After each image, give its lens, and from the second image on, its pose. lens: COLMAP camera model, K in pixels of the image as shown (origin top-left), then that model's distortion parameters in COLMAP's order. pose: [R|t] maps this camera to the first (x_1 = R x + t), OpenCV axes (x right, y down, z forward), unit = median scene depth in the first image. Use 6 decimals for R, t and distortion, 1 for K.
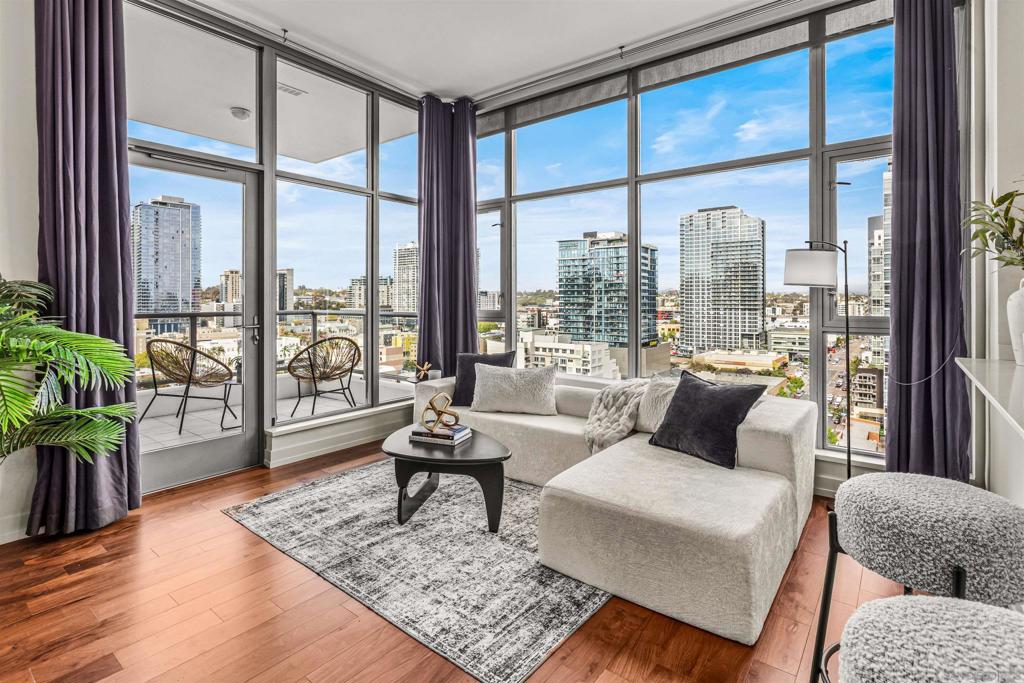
lens RADIAL K [[498.5, 0, 514.4], [0, 498.5, 290.3], [0, 0, 1]] dist [0.001243, 0.000247]
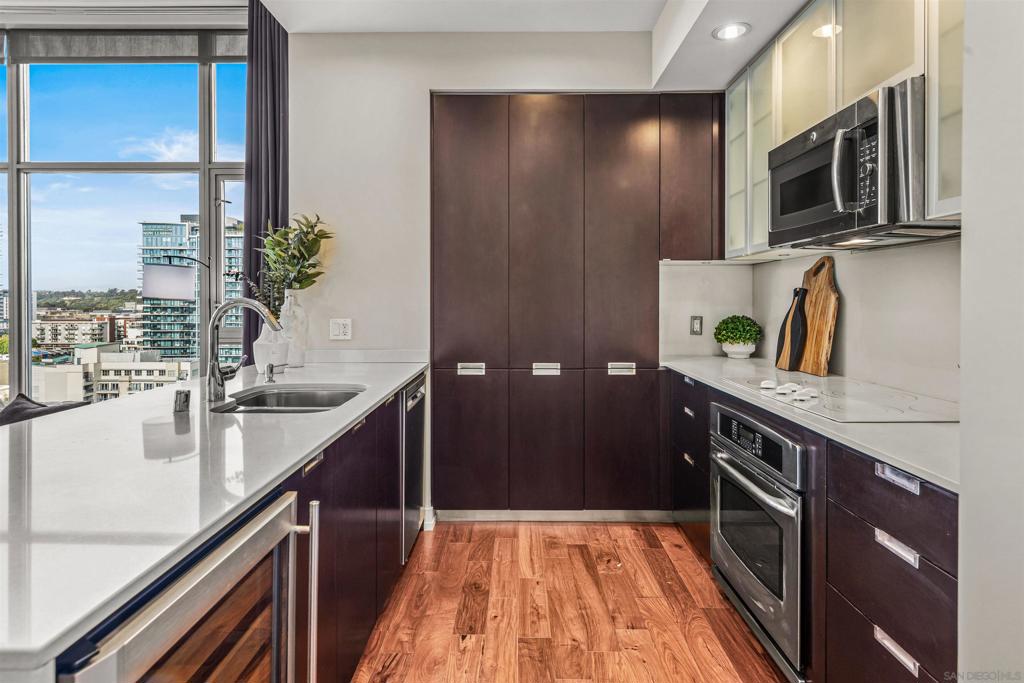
lens RADIAL K [[576.1, 0, 512.6], [0, 576.1, 300.3], [0, 0, 1]] dist [0.007129, 0.000009]
pose [[0.794224, 0.002724, 0.607619, 0.327360], [-0.011460, 0.999879, 0.010497, -0.021051], [-0.607517, -0.015300, 0.794159, -0.278271]]
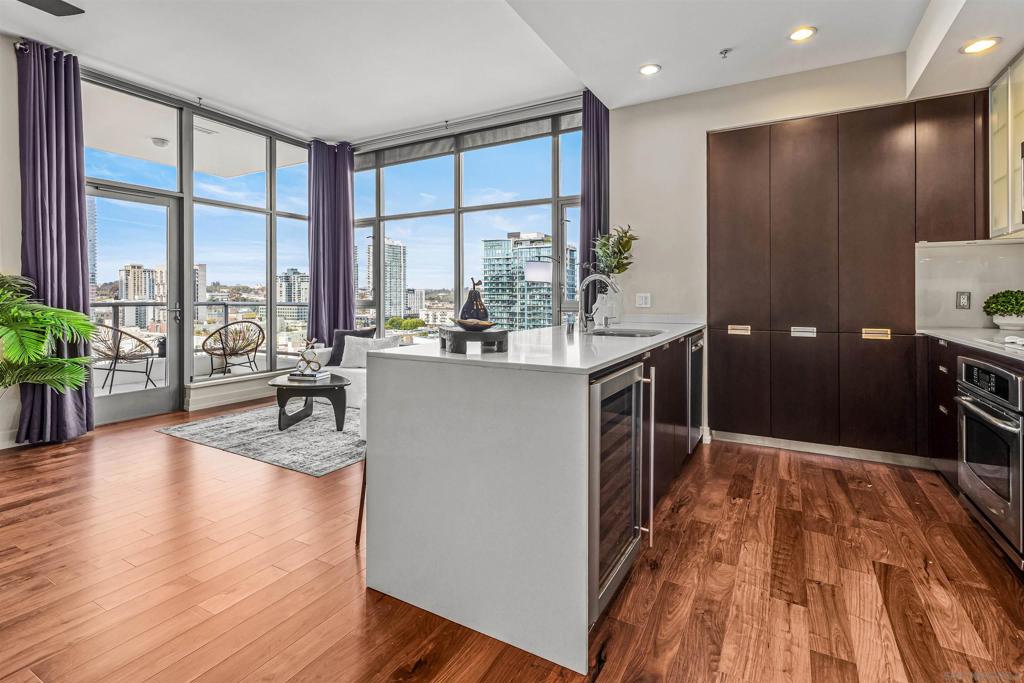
lens RADIAL K [[485.0, 0, 515.0], [0, 485.0, 292.9], [0, 0, 1]] dist [0.008417, -0.002210]
pose [[0.988984, 0.003151, 0.147992, 0.204703], [-0.004603, 0.999945, 0.009472, 0.008484], [-0.147954, -0.010049, 0.988943, -0.466987]]
